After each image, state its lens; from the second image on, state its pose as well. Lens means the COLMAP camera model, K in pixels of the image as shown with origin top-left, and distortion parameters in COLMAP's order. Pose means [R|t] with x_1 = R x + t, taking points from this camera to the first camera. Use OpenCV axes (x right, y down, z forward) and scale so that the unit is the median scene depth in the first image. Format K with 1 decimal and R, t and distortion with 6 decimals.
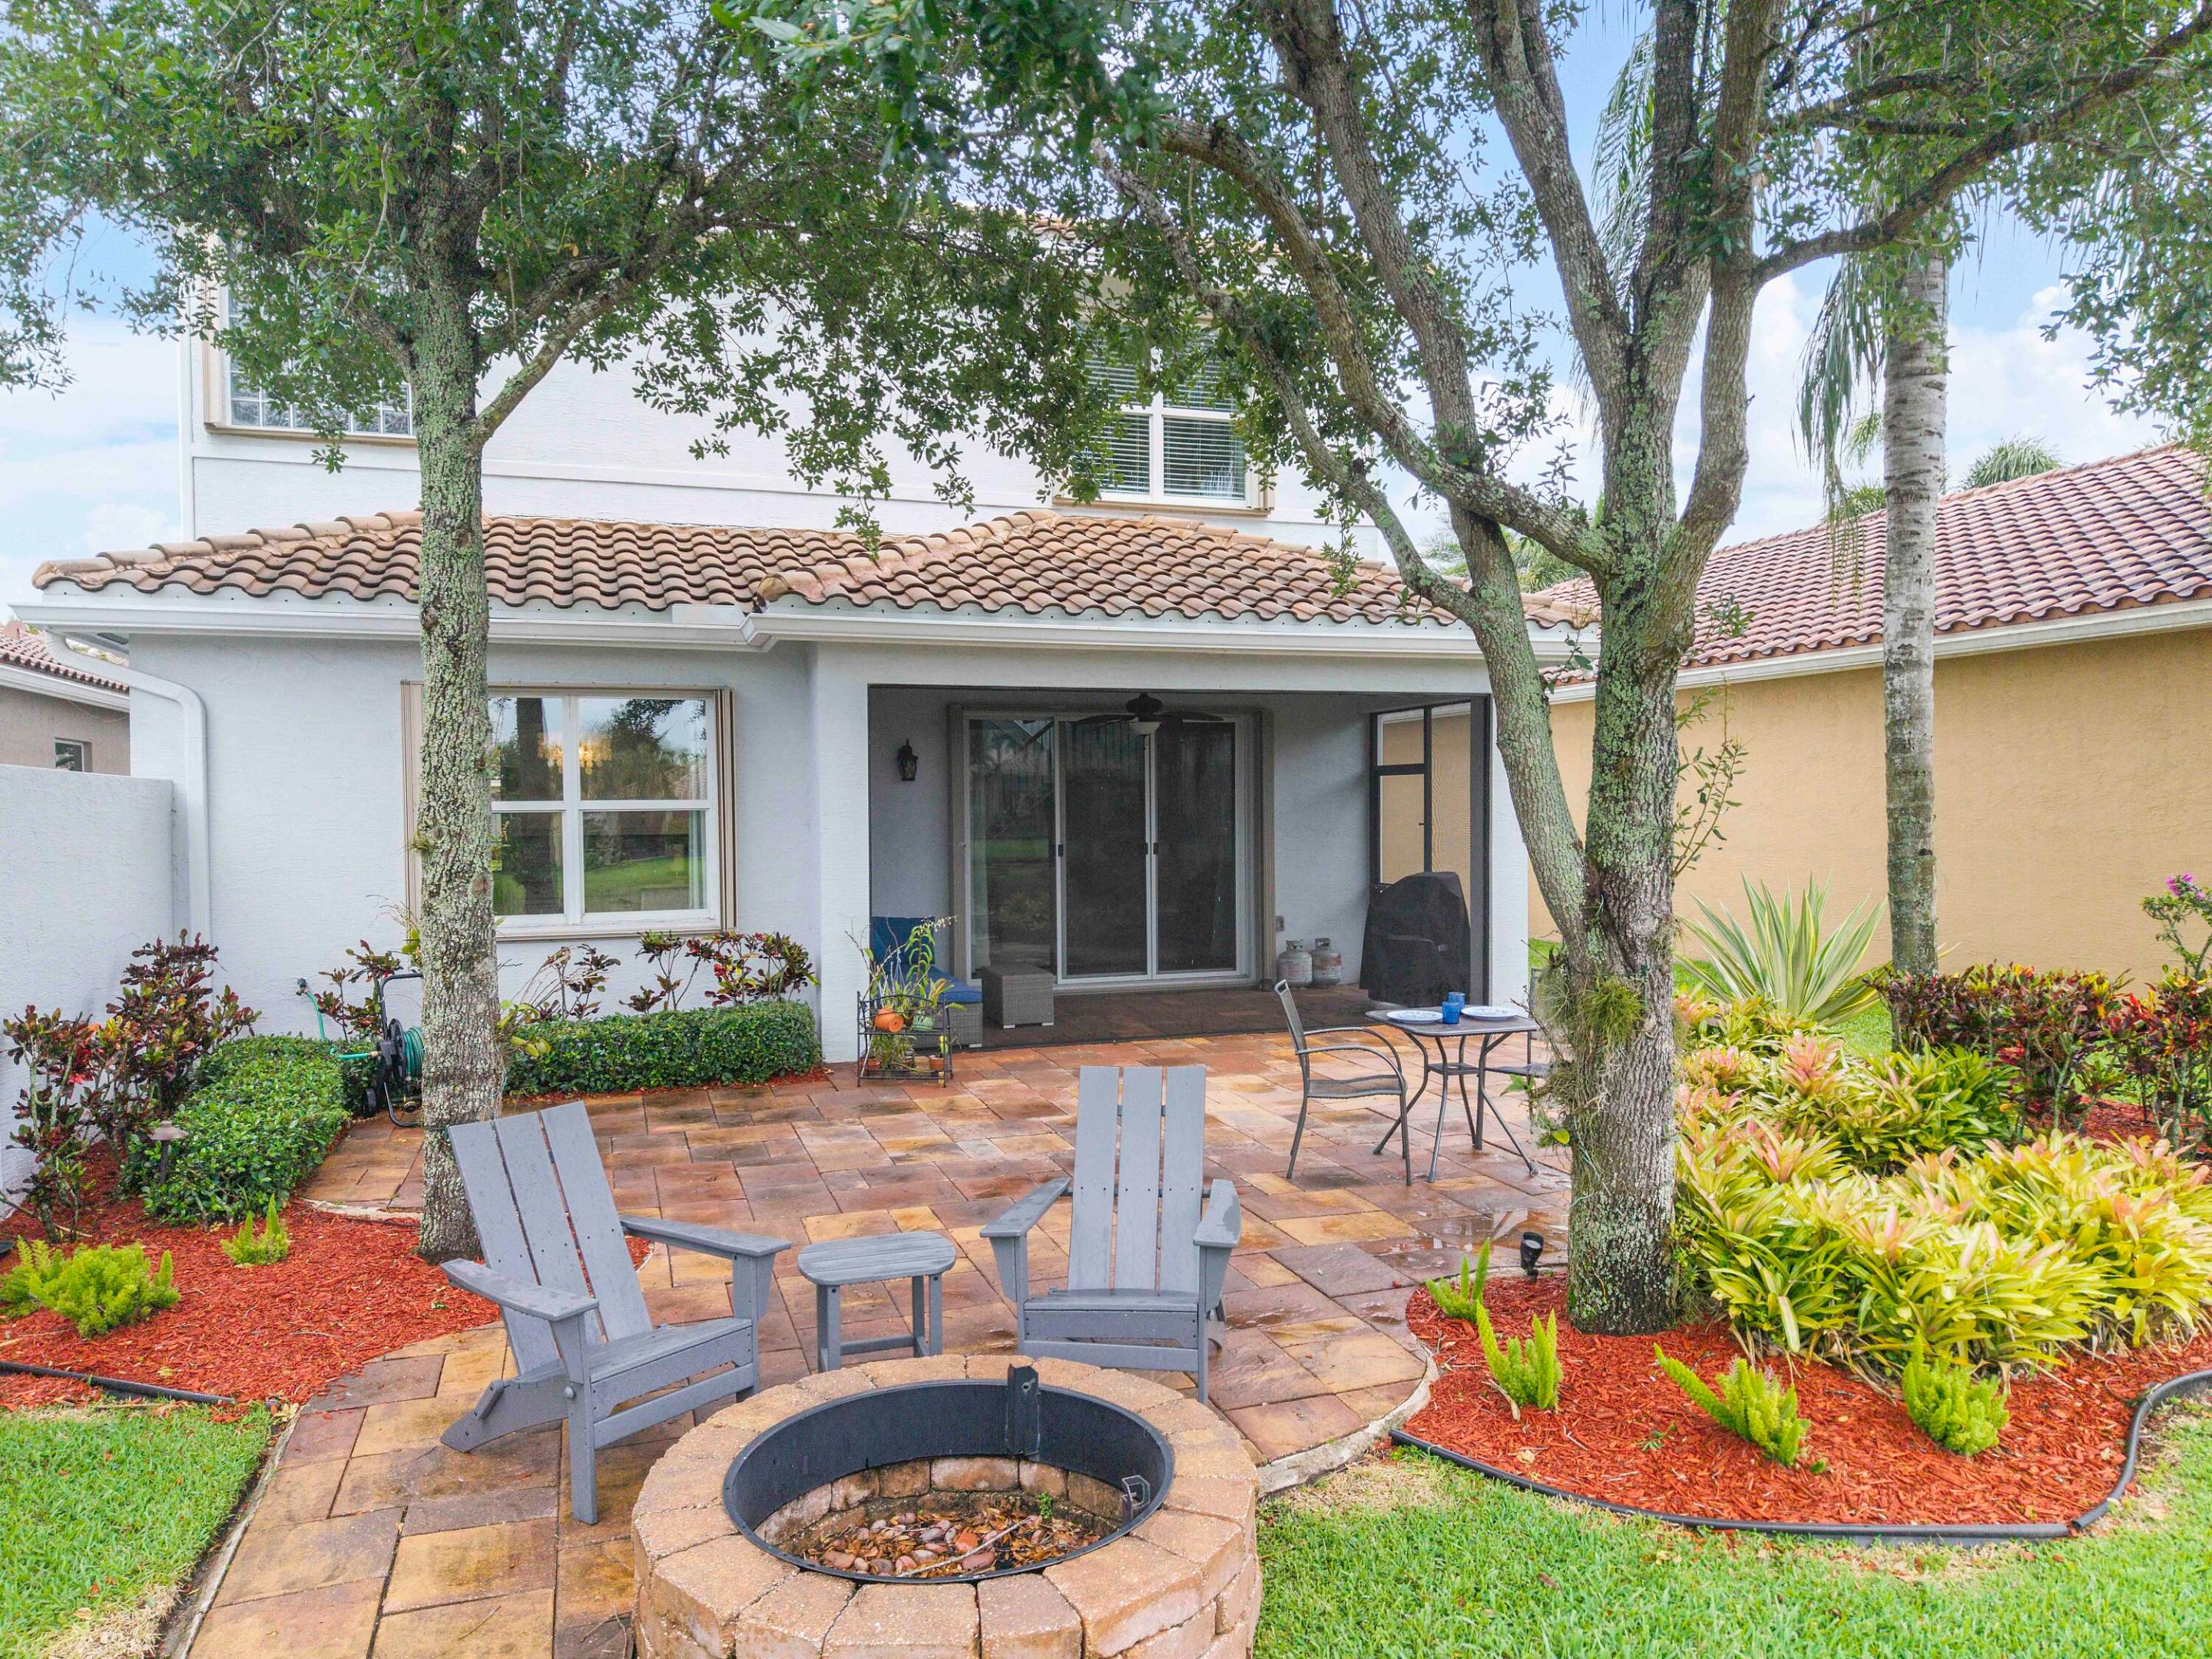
lens RADIAL K [[1529.3, 0, 1113.3], [0, 1529.3, 838.6], [0, 0, 1]] dist [0.016503, -0.008693]
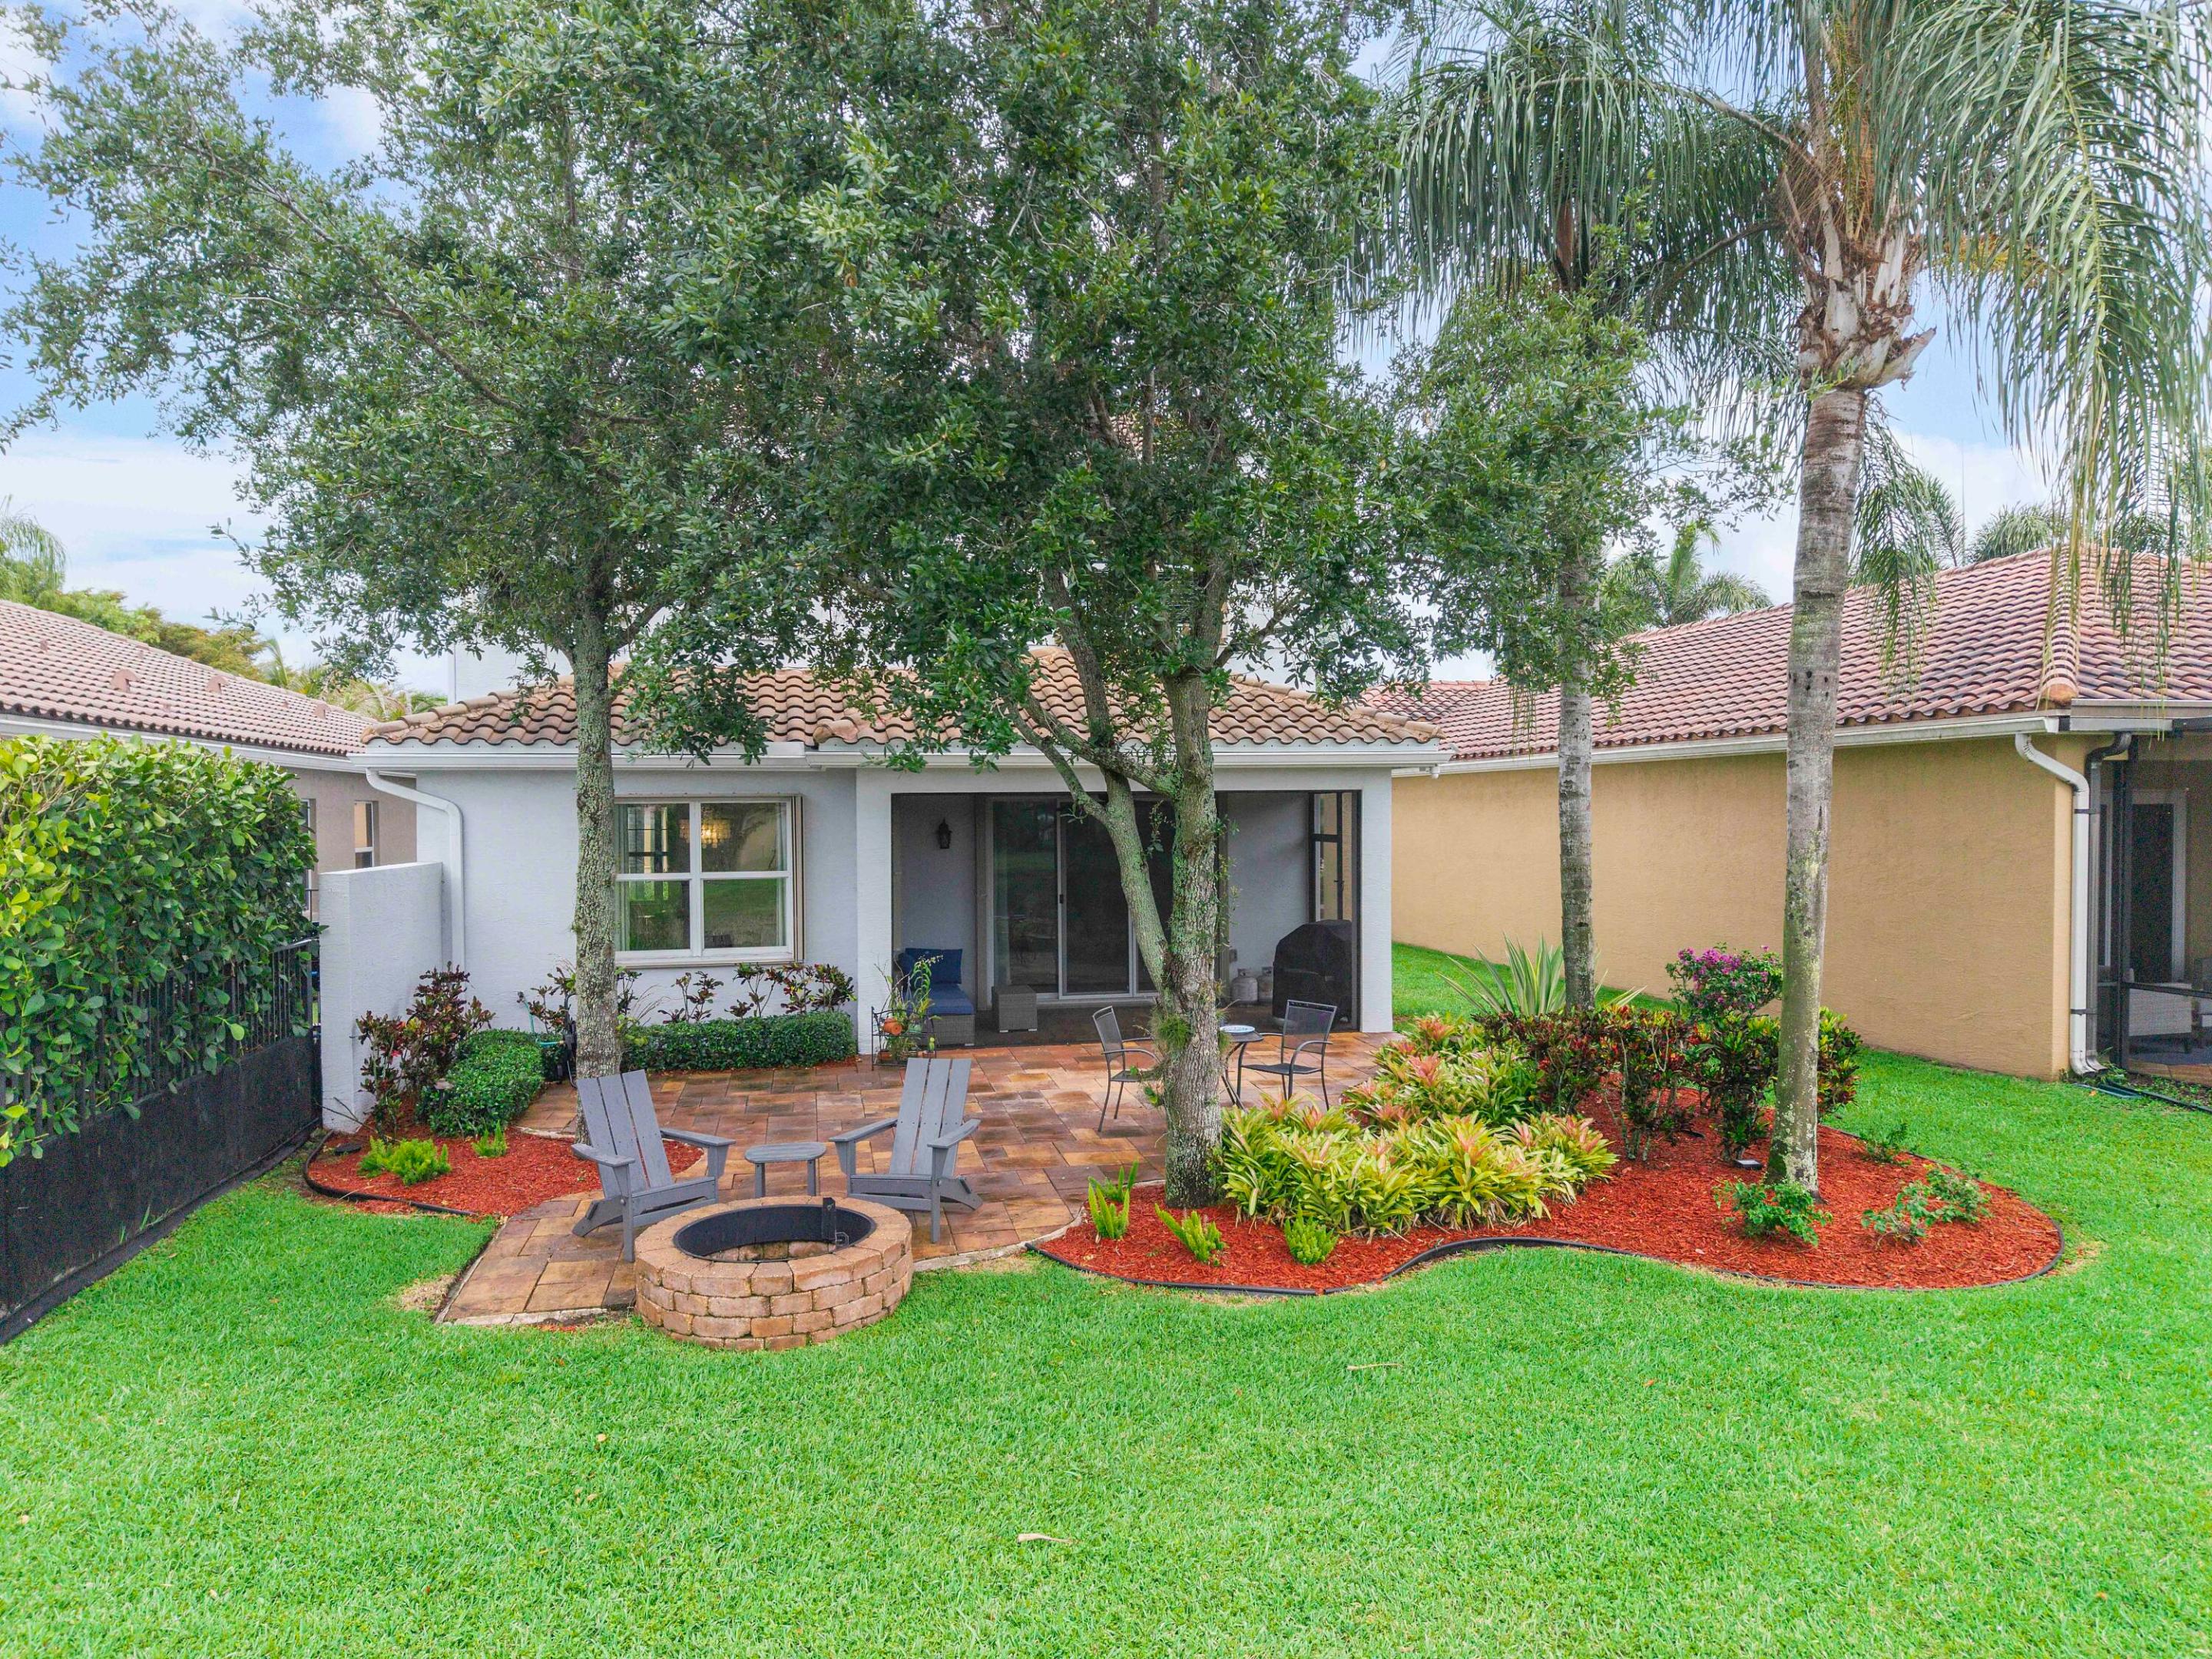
lens RADIAL K [[1536.1, 0, 1118.4], [0, 1536.1, 833.0], [0, 0, 1]] dist [0.032548, -0.036395]
pose [[0.991879, 0.003079, -0.127145, 0.269780], [-0.003388, 0.999992, -0.002218, -0.068950], [0.127137, 0.002630, 0.991882, -0.470979]]
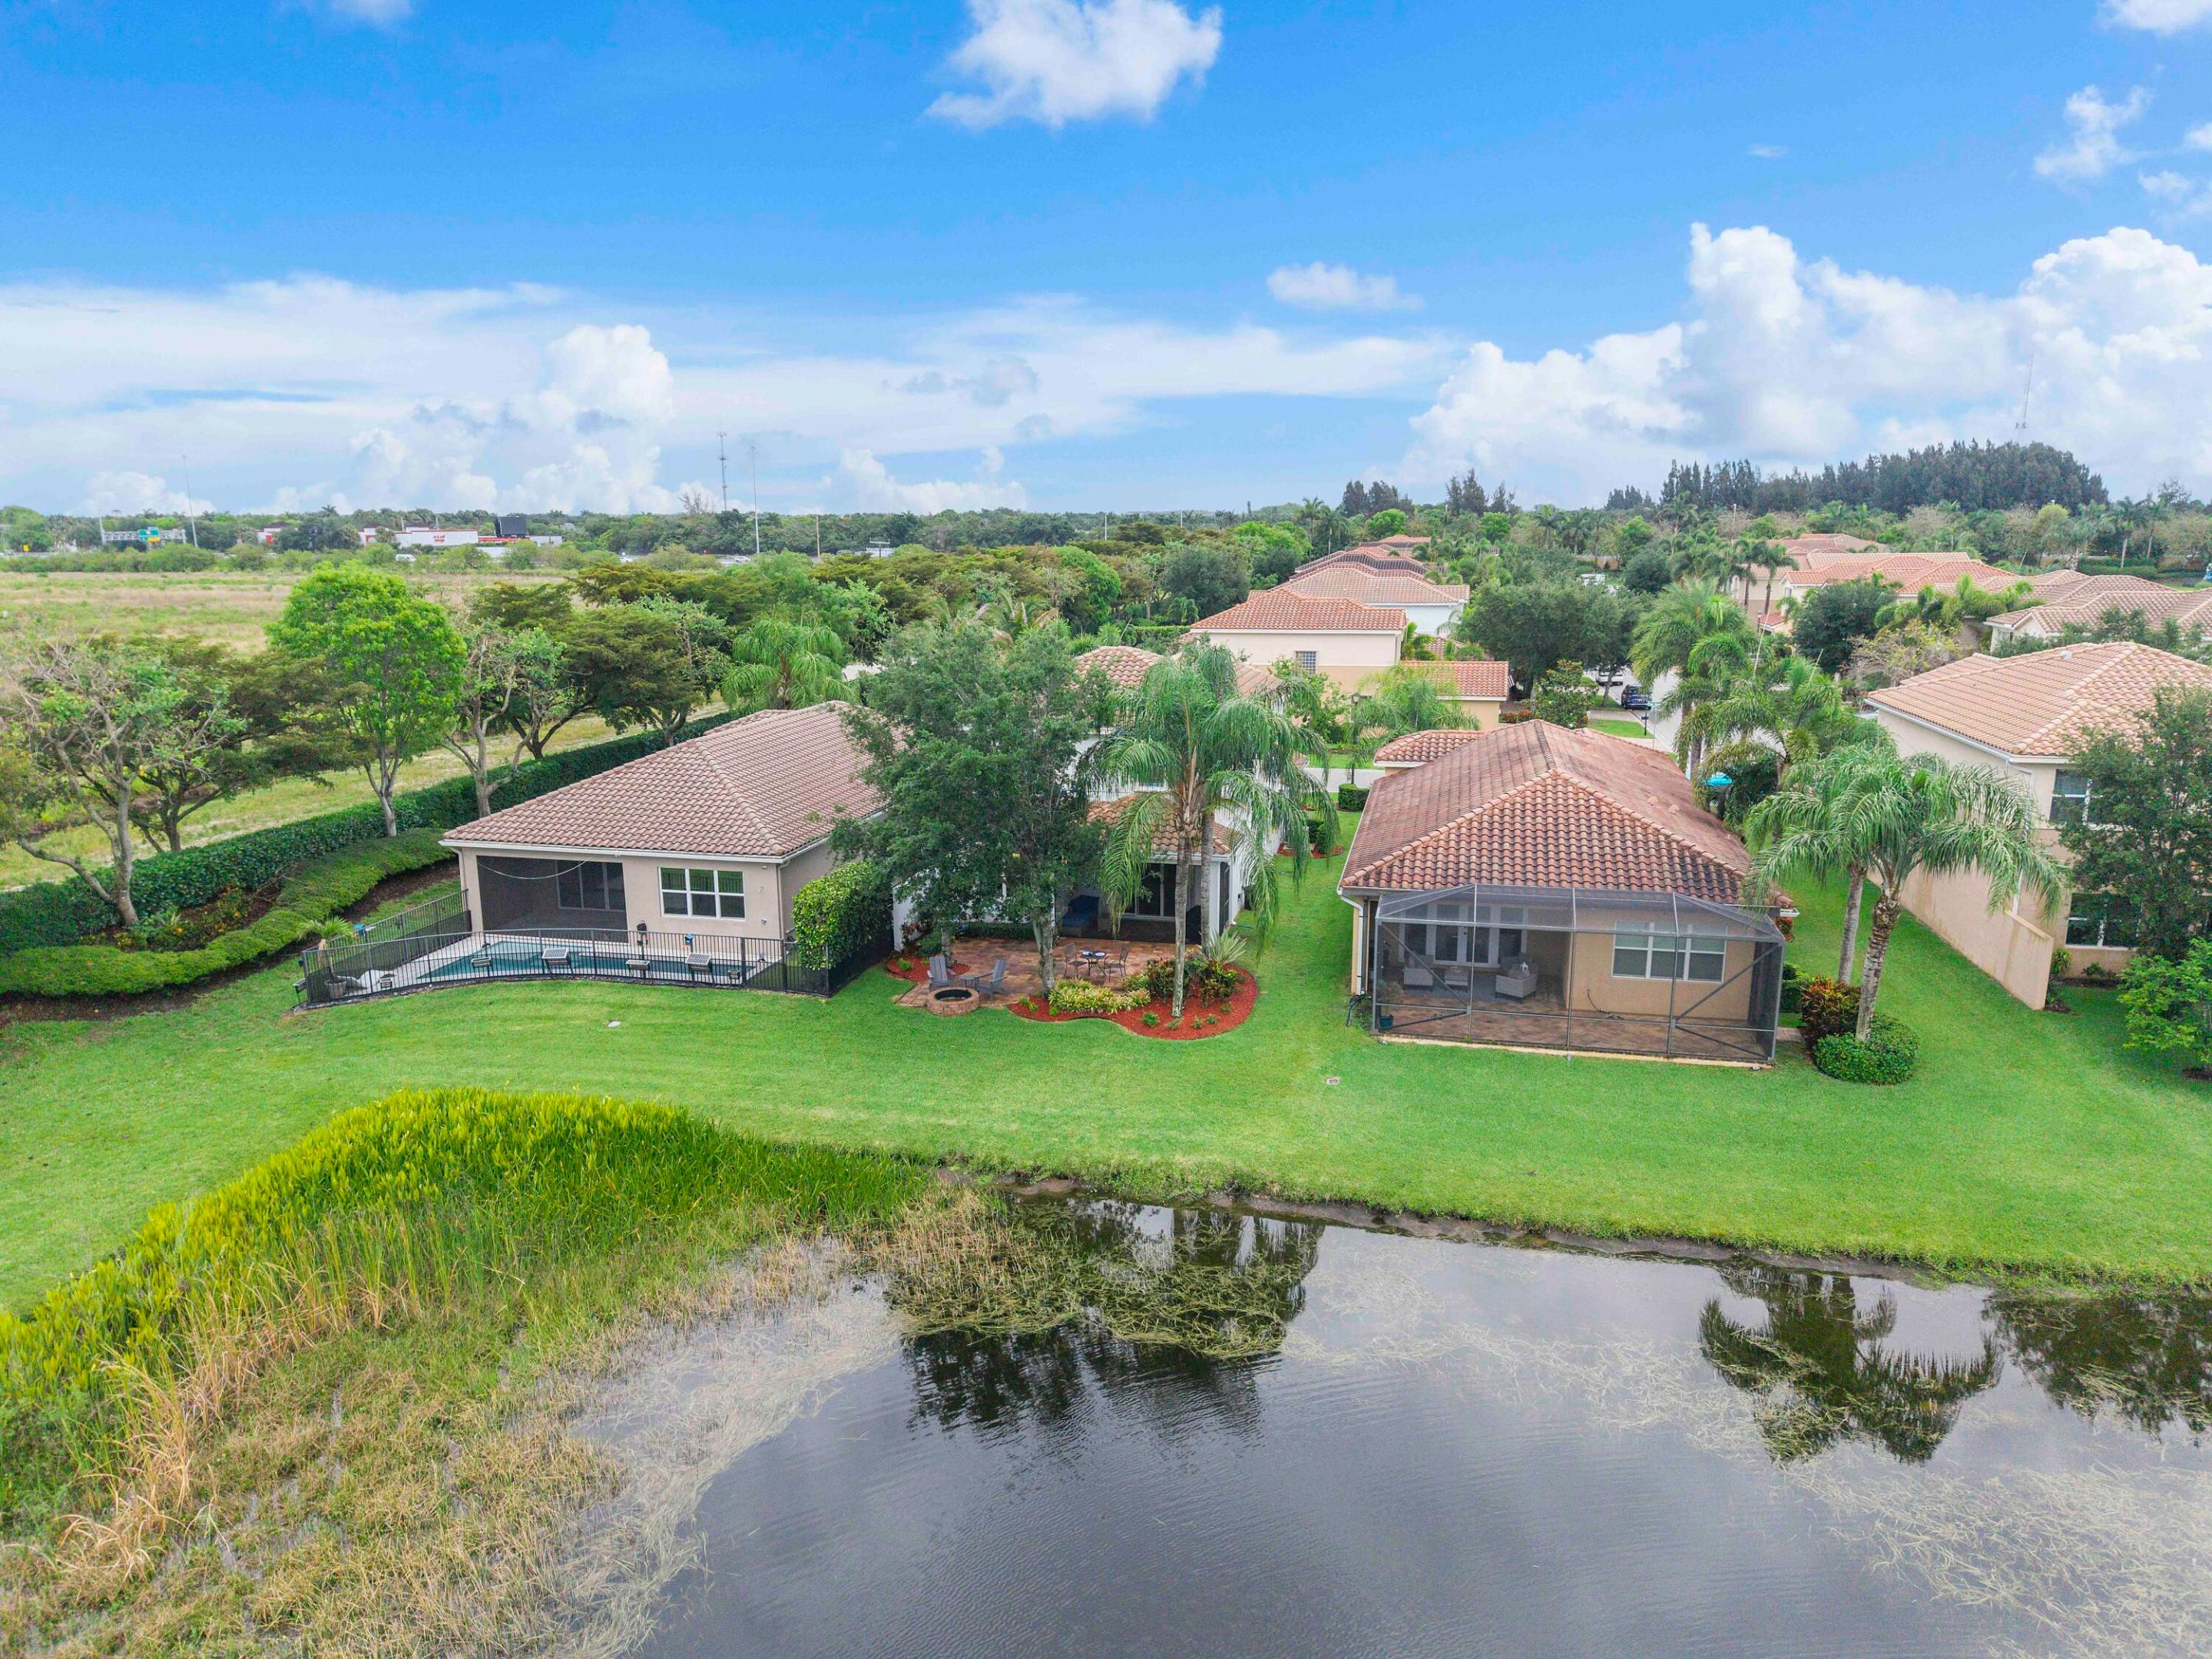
lens RADIAL K [[1536.1, 0, 1118.4], [0, 1536.1, 833.0], [0, 0, 1]] dist [0.032548, -0.036395]
pose [[0.842656, 0.117498, -0.525476, 2.770395], [-0.012894, 0.980024, 0.198459, -1.250523], [0.538298, -0.160457, 0.827338, -3.107462]]
